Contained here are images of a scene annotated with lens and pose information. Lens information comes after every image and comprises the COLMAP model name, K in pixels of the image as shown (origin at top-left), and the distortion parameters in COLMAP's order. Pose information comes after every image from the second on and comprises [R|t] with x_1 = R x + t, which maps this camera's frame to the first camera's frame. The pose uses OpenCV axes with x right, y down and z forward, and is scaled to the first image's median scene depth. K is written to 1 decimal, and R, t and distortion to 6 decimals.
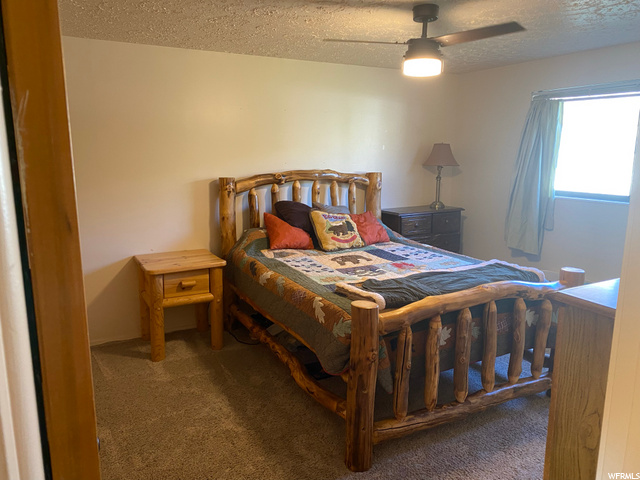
lens RADIAL K [[490.0, 0, 320.0], [0, 490.0, 240.0], [0, 0, 1]] dist [0.007459, 0.000948]
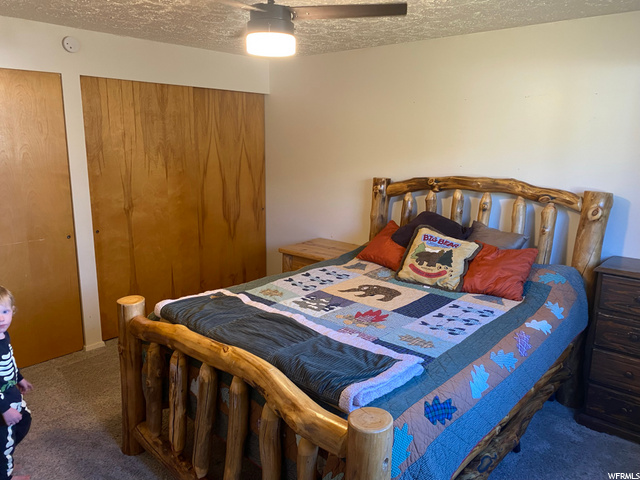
lens RADIAL K [[490.0, 0, 320.0], [0, 490.0, 240.0], [0, 0, 1]] dist [0.007459, 0.000948]
pose [[0.325363, 0.193464, -0.925587, 0.677530], [-0.183934, 0.973098, 0.138738, -0.121732], [0.927527, 0.125106, 0.352195, 0.580212]]
